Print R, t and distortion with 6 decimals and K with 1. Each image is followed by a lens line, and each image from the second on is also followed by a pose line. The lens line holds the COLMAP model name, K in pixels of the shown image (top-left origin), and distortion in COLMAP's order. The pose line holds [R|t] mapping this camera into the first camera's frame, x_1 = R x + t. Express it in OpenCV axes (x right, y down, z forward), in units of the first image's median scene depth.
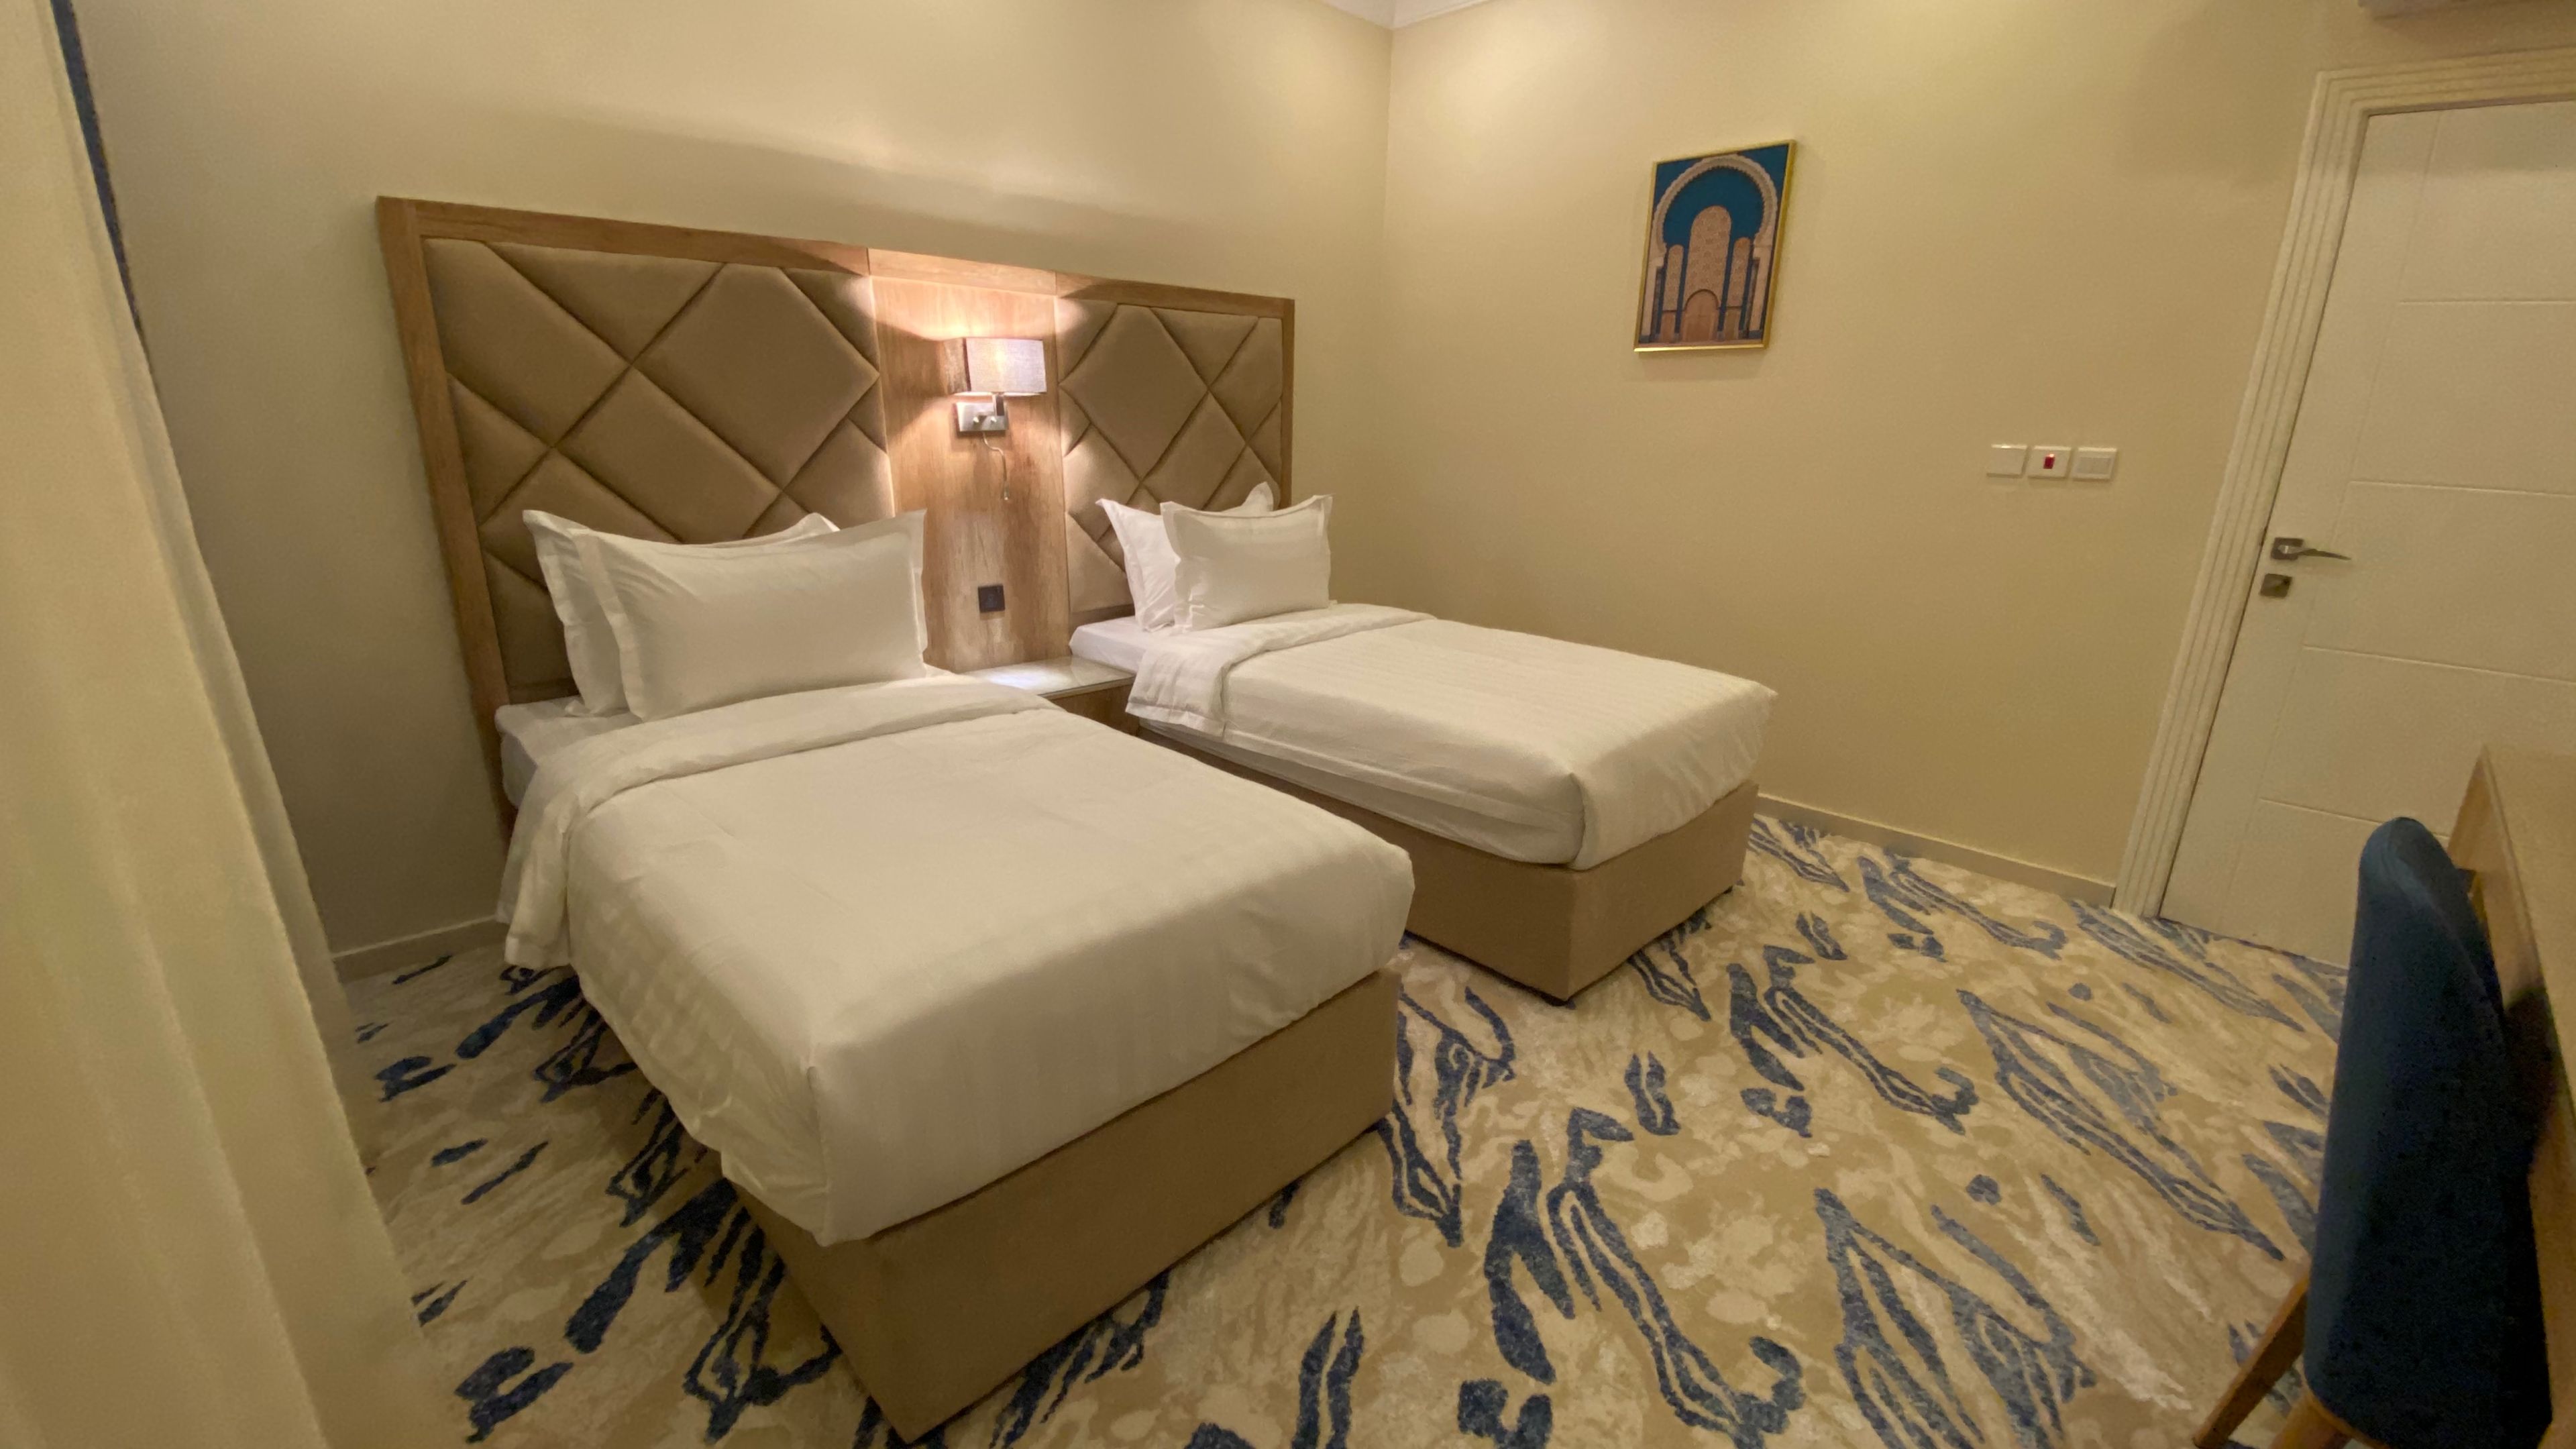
lens RADIAL K [[1036.5, 0, 1319.6], [0, 1036.5, 724.9], [0, 0, 1]] dist [-0.024718, -0.000703]
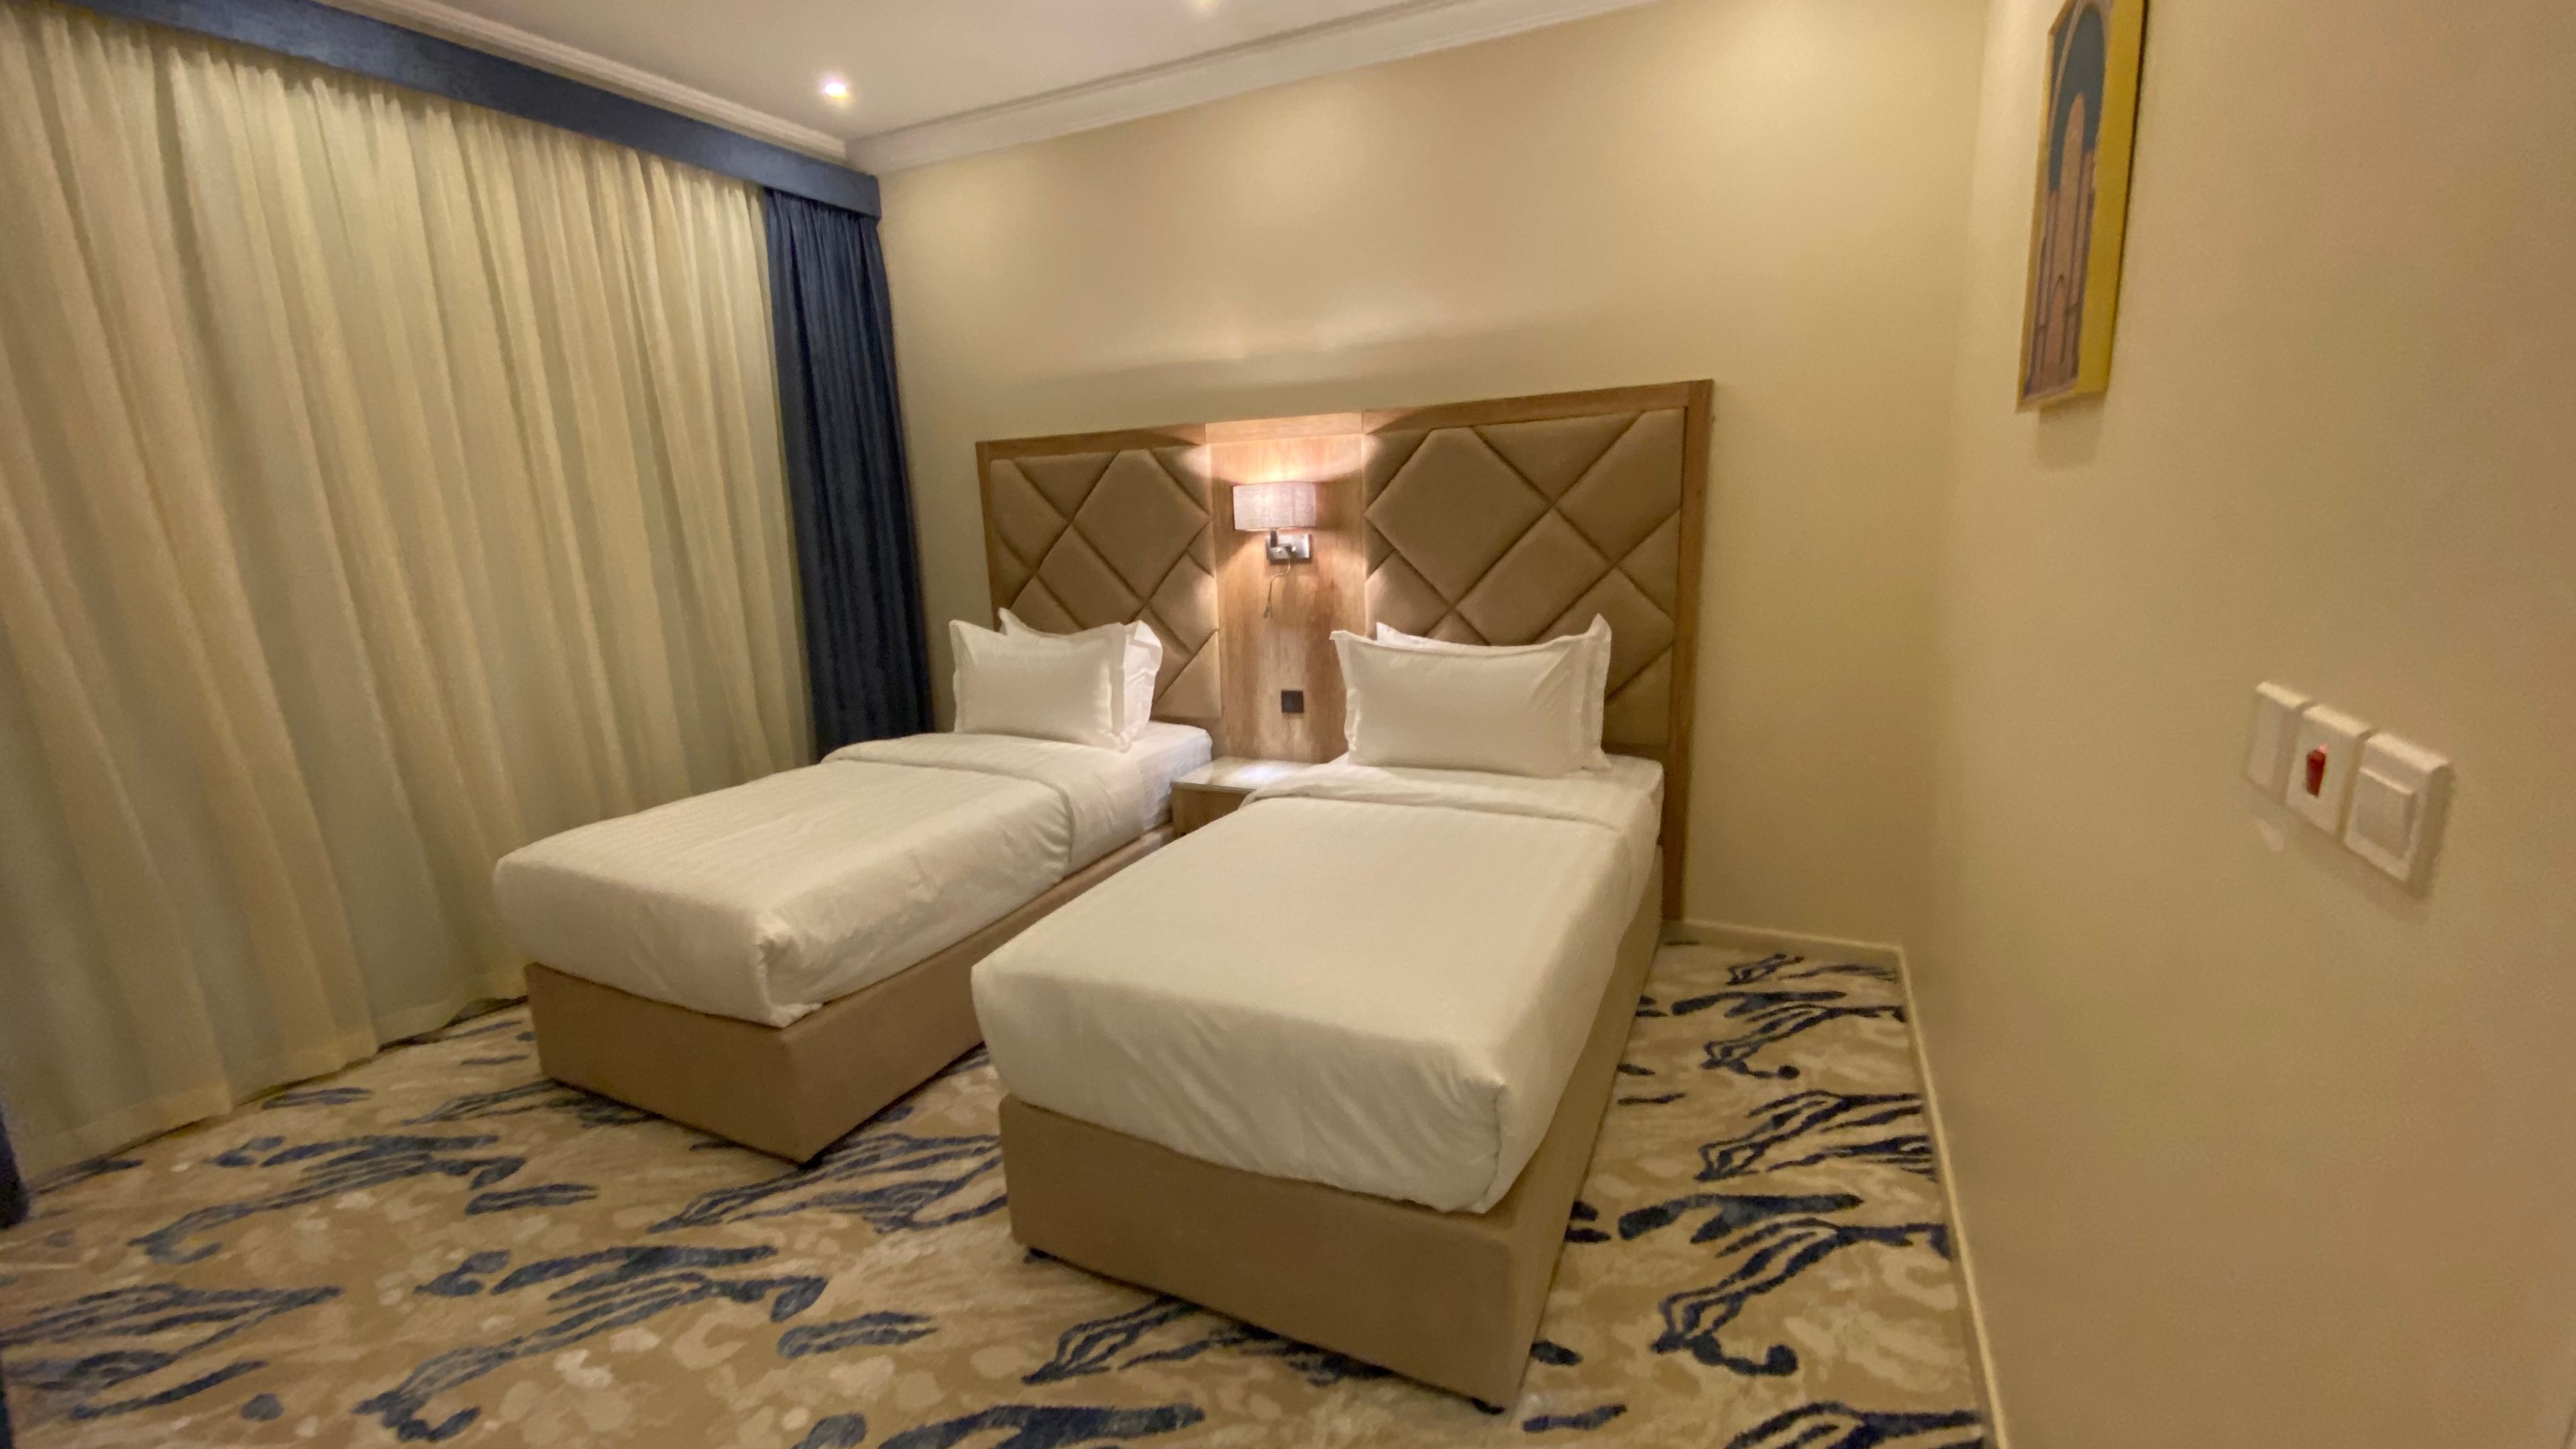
lens RADIAL K [[1036.5, 0, 1325.5], [0, 1036.5, 742.9], [0, 0, 1]] dist [-0.024718, -0.000703]
pose [[0.336741, 0.192318, -0.921748, 0.798001], [-0.213030, 0.969097, 0.124372, -0.238297], [0.917182, 0.154479, 0.367305, 0.642295]]
